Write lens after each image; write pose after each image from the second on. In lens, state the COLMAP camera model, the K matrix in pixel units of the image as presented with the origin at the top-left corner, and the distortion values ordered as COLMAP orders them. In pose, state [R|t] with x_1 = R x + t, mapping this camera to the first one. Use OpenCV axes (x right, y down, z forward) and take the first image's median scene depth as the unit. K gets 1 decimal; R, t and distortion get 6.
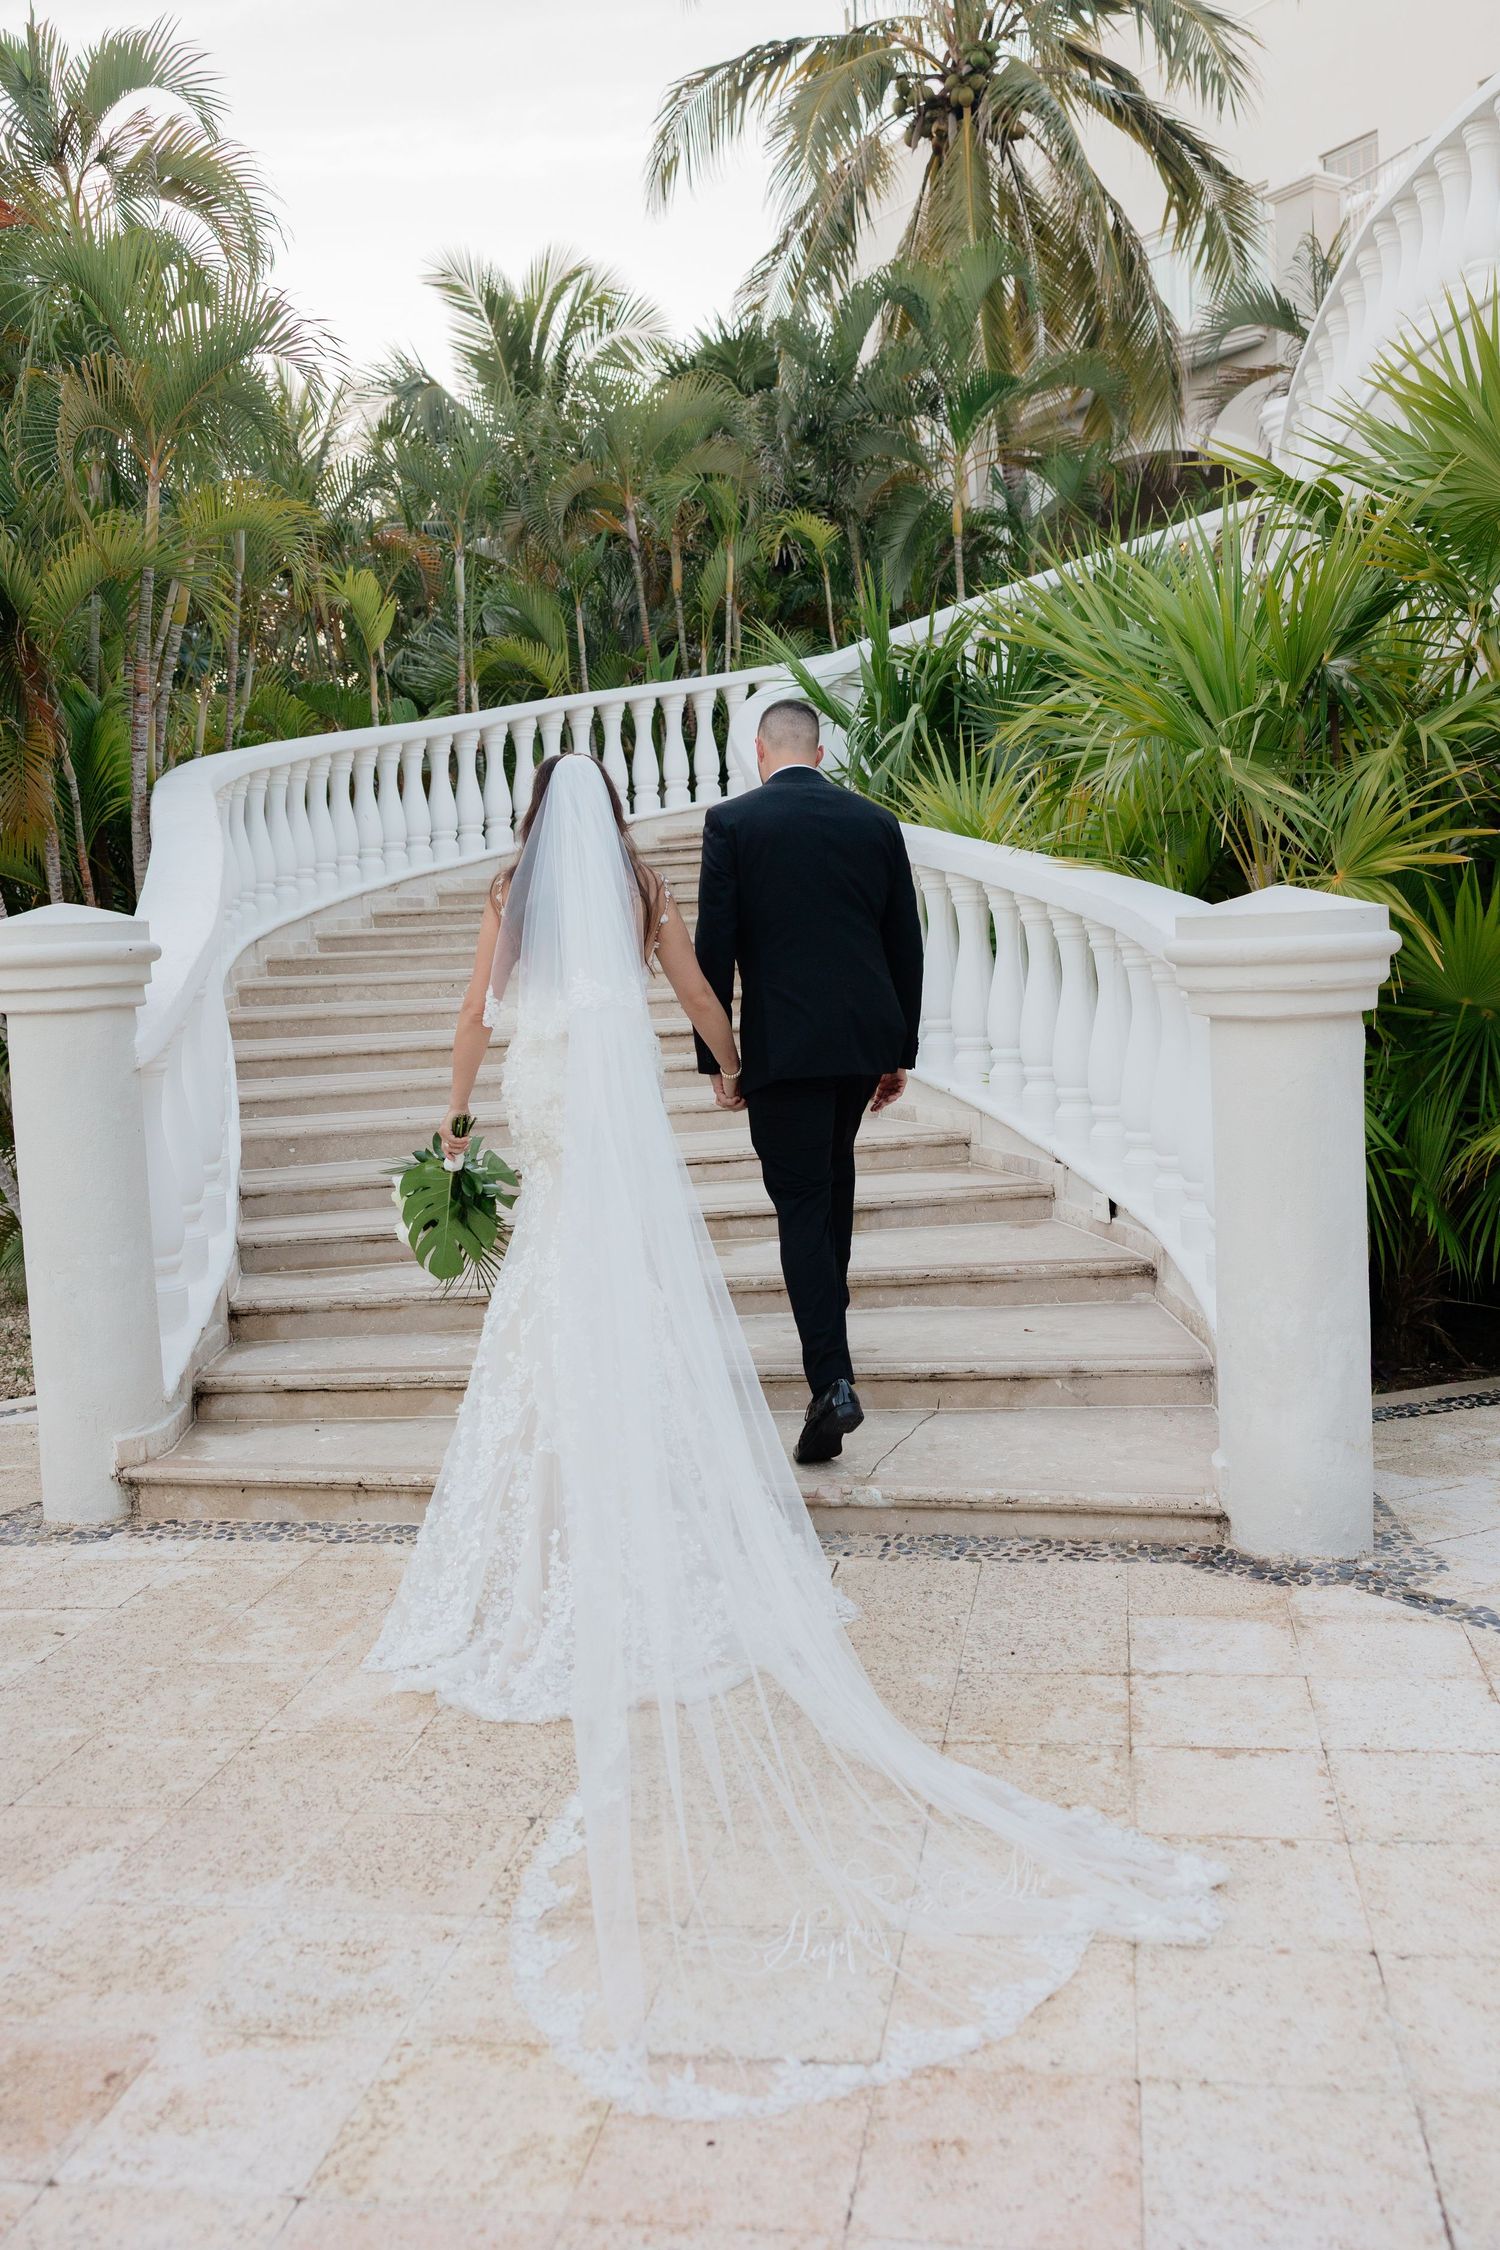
lens RADIAL K [[1878.4, 0, 750.0], [0, 1878.4, 1125.0], [0, 0, 1]] dist [0.000303, 0.000533]
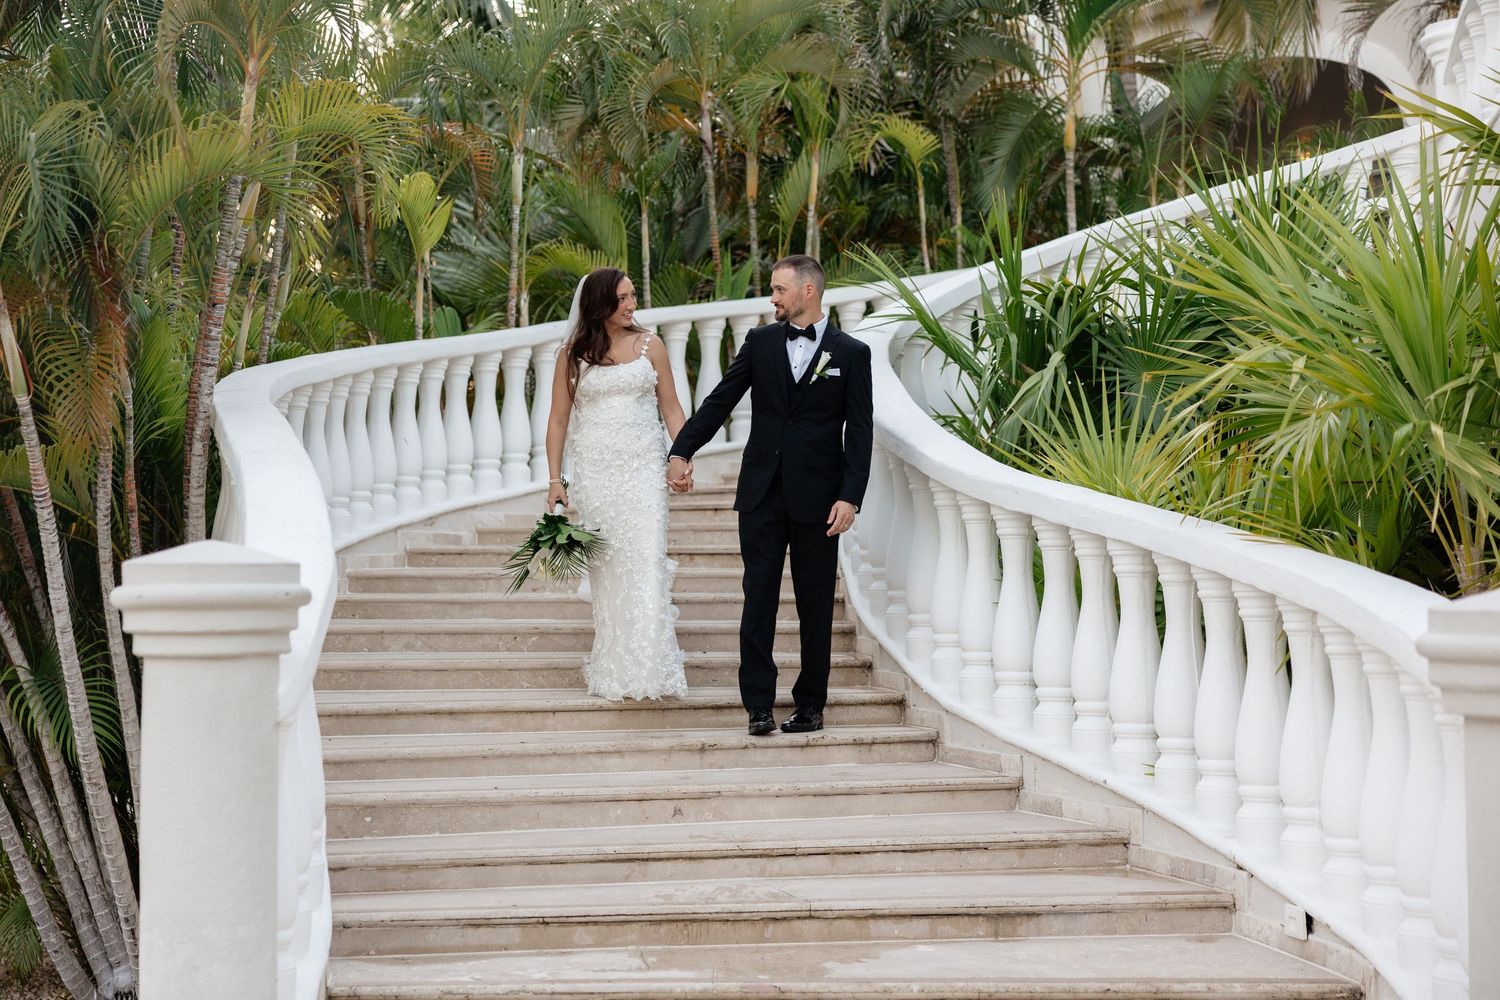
lens RADIAL K [[2271.7, 0, 750.0], [0, 2271.7, 500.0], [0, 0, 1]] dist [0.016355, -0.008067]
pose [[0.999131, 0.041102, -0.006914, -0.046148], [-0.041662, 0.989713, -0.136866, 0.002702], [0.001217, 0.137035, 0.990566, -0.063142]]
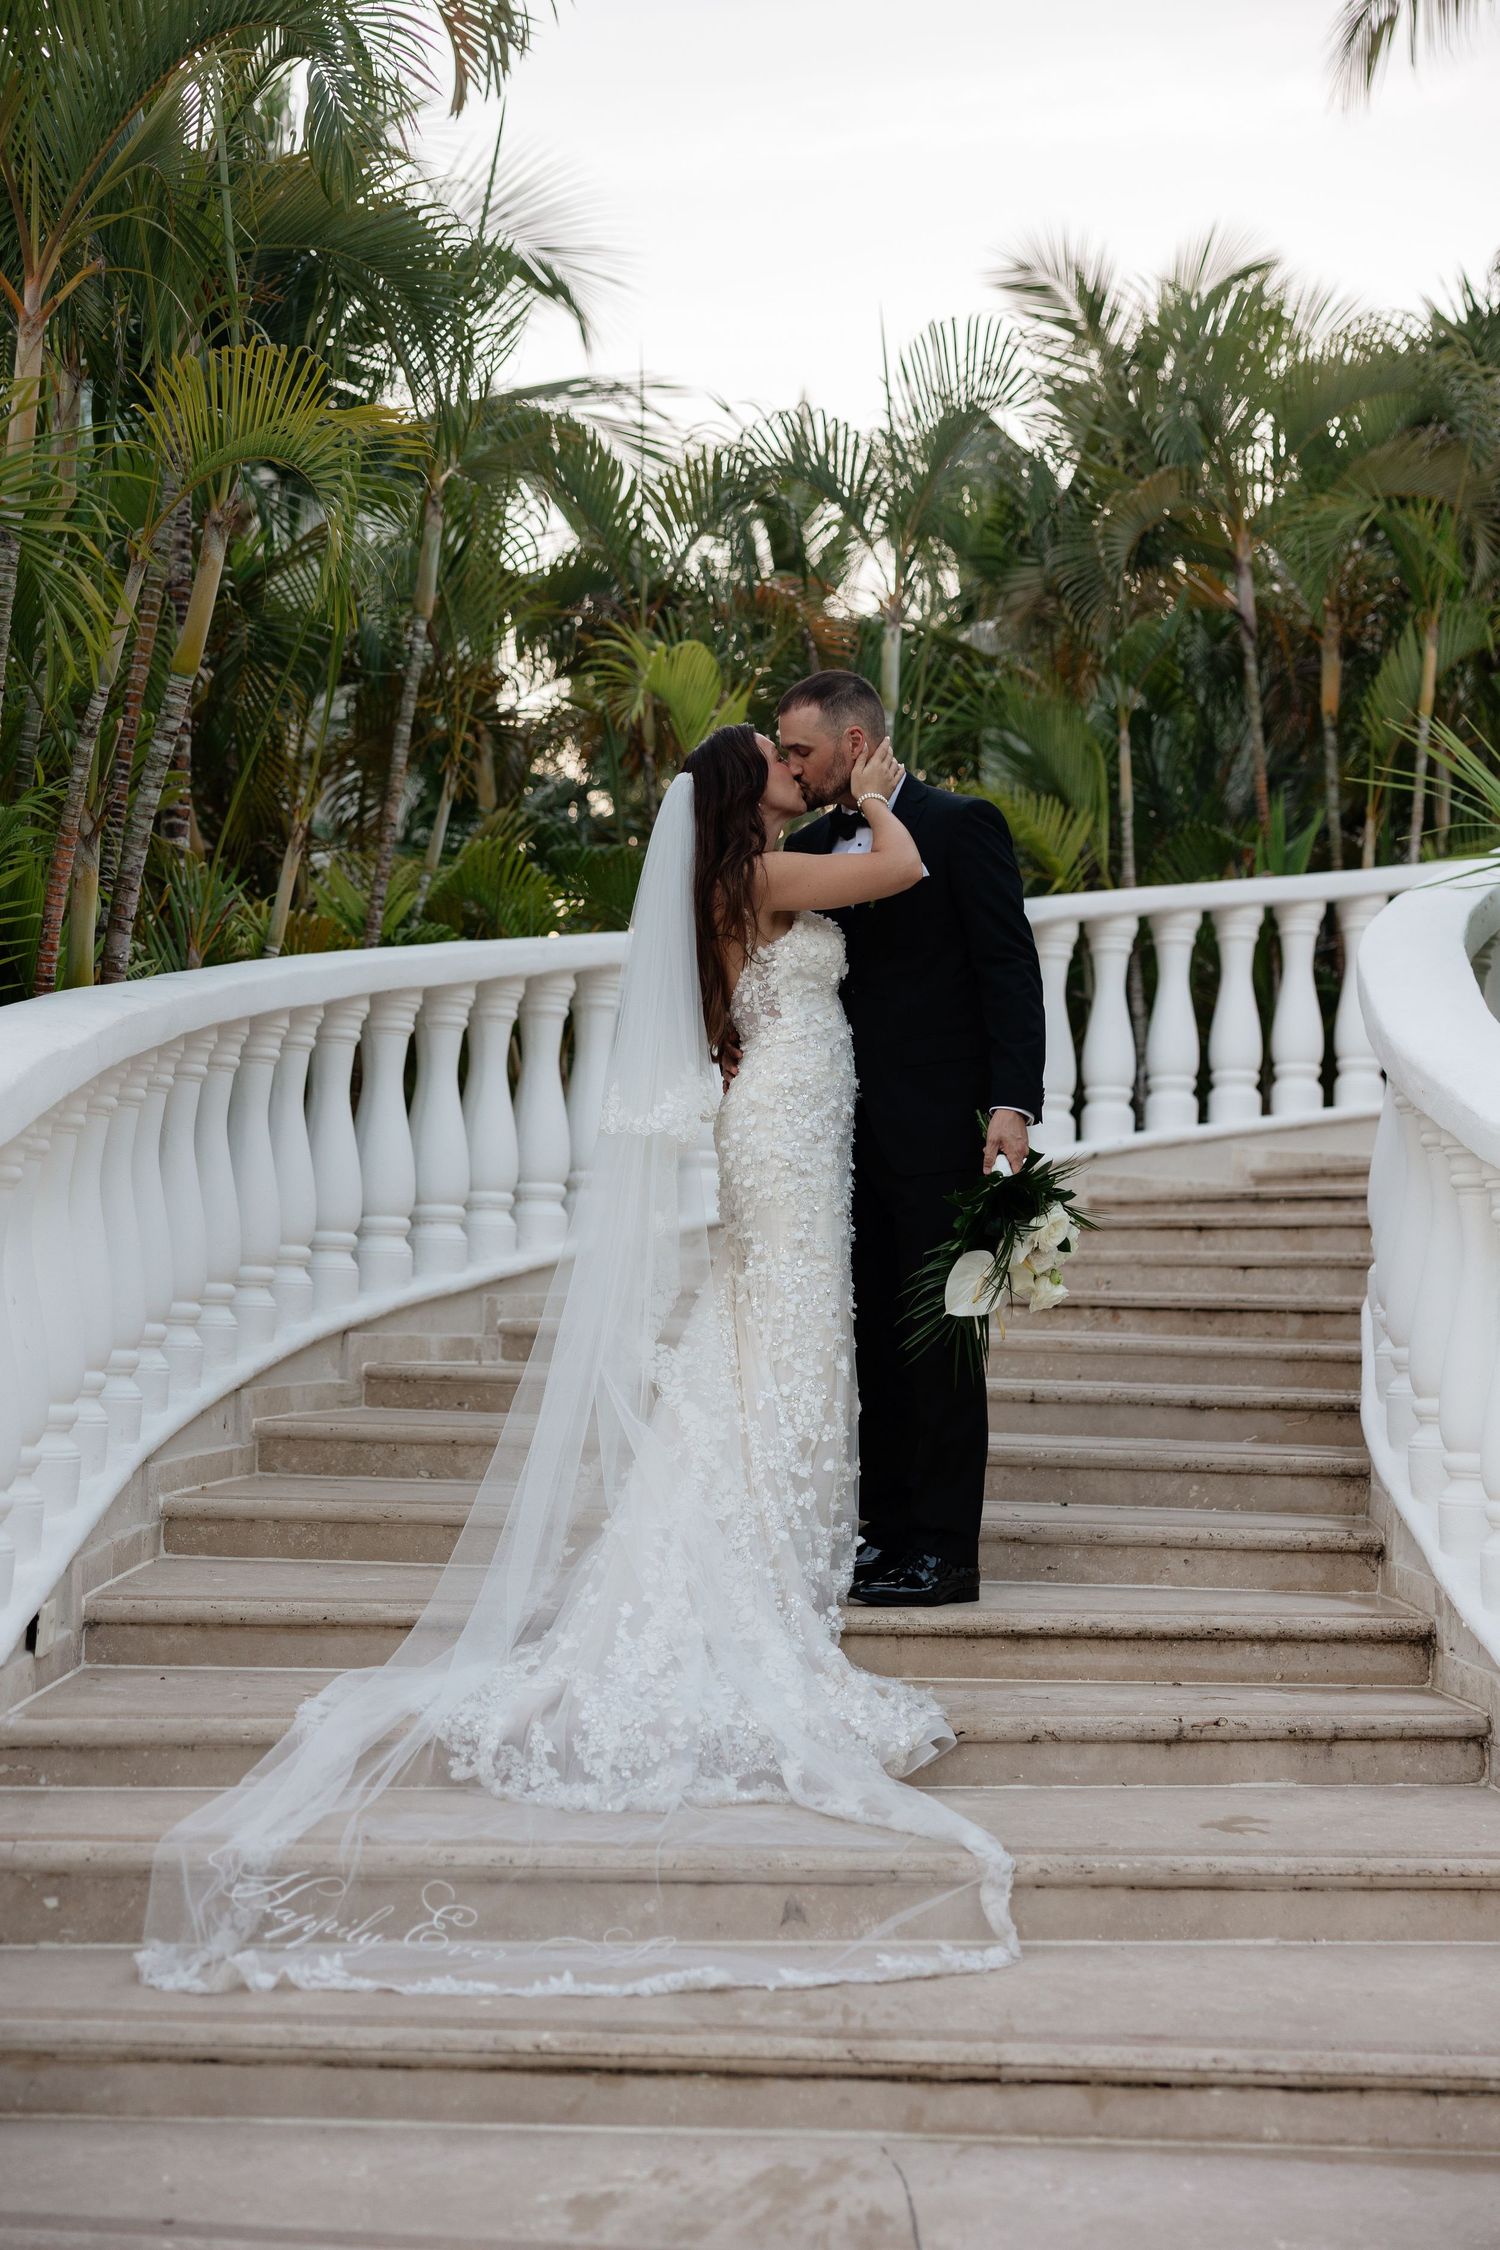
lens RADIAL K [[2991.3, 0, 750.0], [0, 2991.3, 1125.0], [0, 0, 1]] dist [0.017369, -0.028557]
pose [[0.967697, 0.051335, -0.246836, 0.030508], [-0.091312, 0.983945, -0.153346, -0.046793], [0.235001, 0.170931, 0.956847, 0.307240]]
